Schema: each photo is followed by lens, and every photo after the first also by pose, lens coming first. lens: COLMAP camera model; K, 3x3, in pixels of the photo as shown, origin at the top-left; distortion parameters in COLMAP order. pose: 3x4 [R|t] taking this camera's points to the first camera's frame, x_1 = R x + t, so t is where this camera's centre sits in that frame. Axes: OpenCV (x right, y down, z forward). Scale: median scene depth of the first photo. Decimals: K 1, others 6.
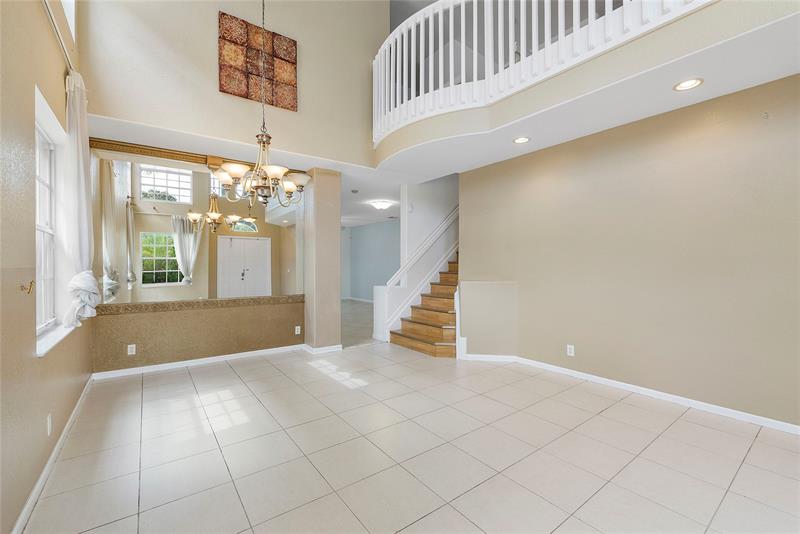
lens RADIAL K [[342.0, 0, 401.9], [0, 342.0, 264.7], [0, 0, 1]] dist [-0.003550, -0.000096]
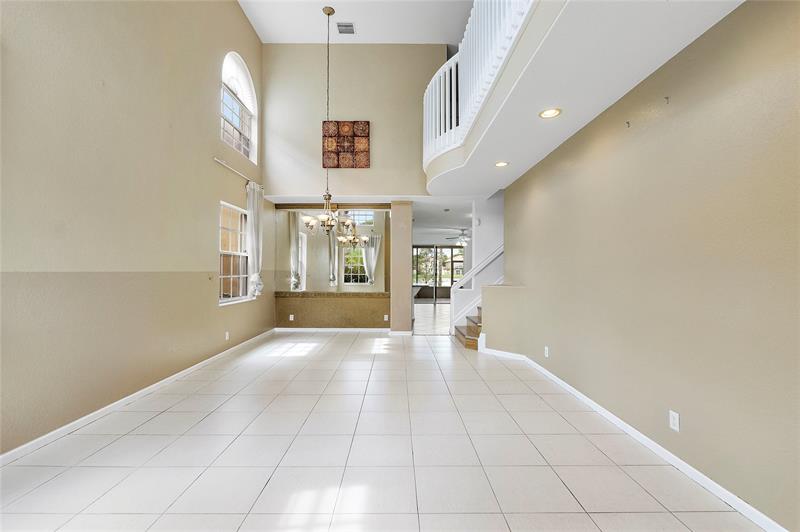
lens RADIAL K [[349.9, 0, 400.7], [0, 349.9, 261.8], [0, 0, 1]] dist [-0.000617, -0.000009]
pose [[0.808292, -0.009470, -0.588706, 0.696256], [-0.003516, 0.999775, -0.020910, -0.007809], [0.588772, 0.018971, 0.808077, -0.143965]]
